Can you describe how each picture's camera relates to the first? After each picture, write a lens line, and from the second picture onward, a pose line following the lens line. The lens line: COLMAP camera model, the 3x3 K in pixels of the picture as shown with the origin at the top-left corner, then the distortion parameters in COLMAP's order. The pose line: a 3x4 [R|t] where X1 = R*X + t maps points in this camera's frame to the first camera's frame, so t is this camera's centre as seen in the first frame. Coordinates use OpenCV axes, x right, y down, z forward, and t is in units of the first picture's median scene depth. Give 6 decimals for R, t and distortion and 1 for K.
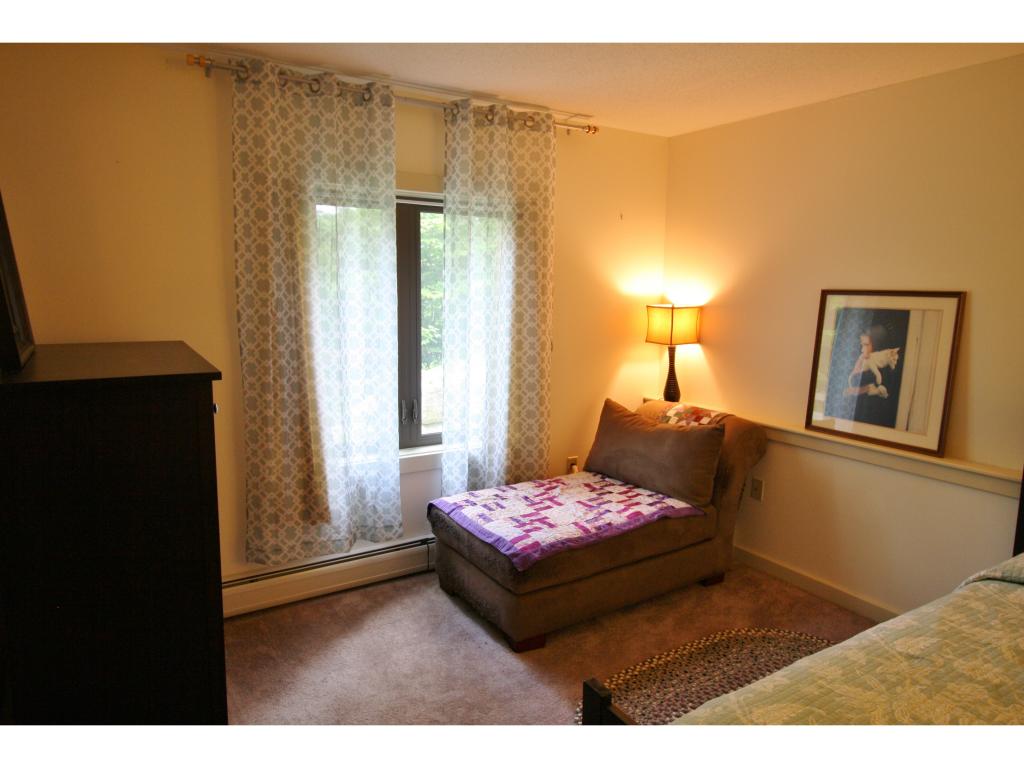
lens RADIAL K [[662.2, 0, 515.9], [0, 662.2, 373.9], [0, 0, 1]] dist [0.003791, -0.002374]
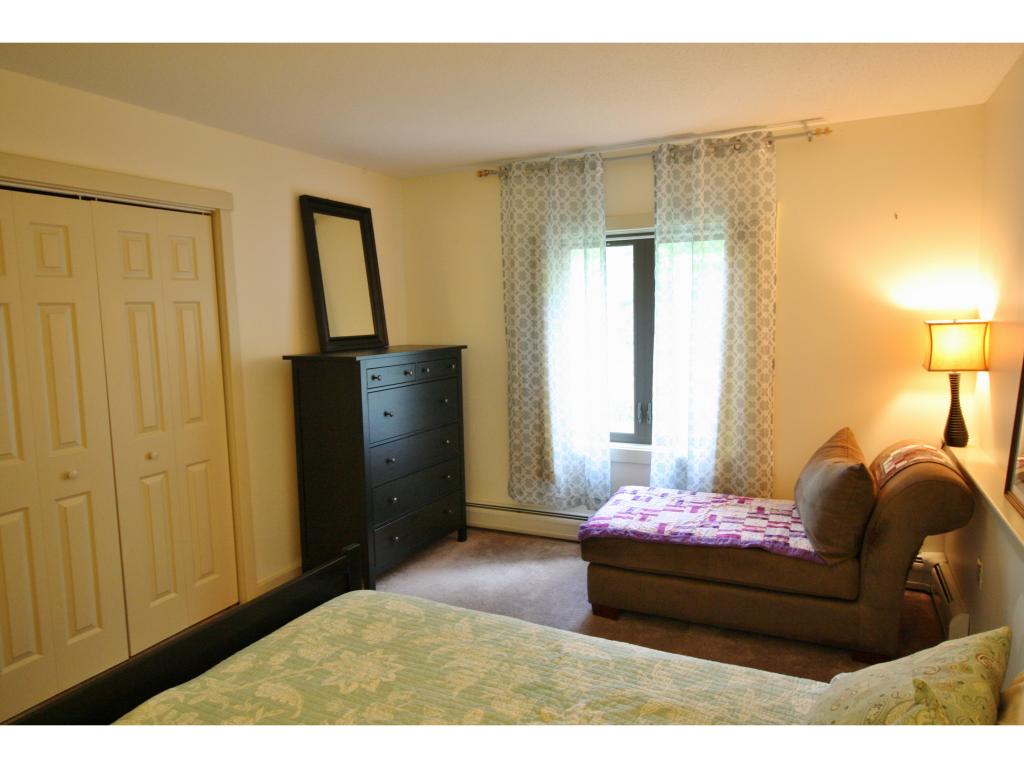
lens RADIAL K [[662.2, 0, 515.9], [0, 662.2, 373.9], [0, 0, 1]] dist [0.003791, -0.002374]
pose [[0.526033, 0.057563, -0.848514, 0.788944], [-0.084549, 0.996304, 0.015174, -0.012027], [0.846251, 0.063759, 0.528955, 0.196775]]
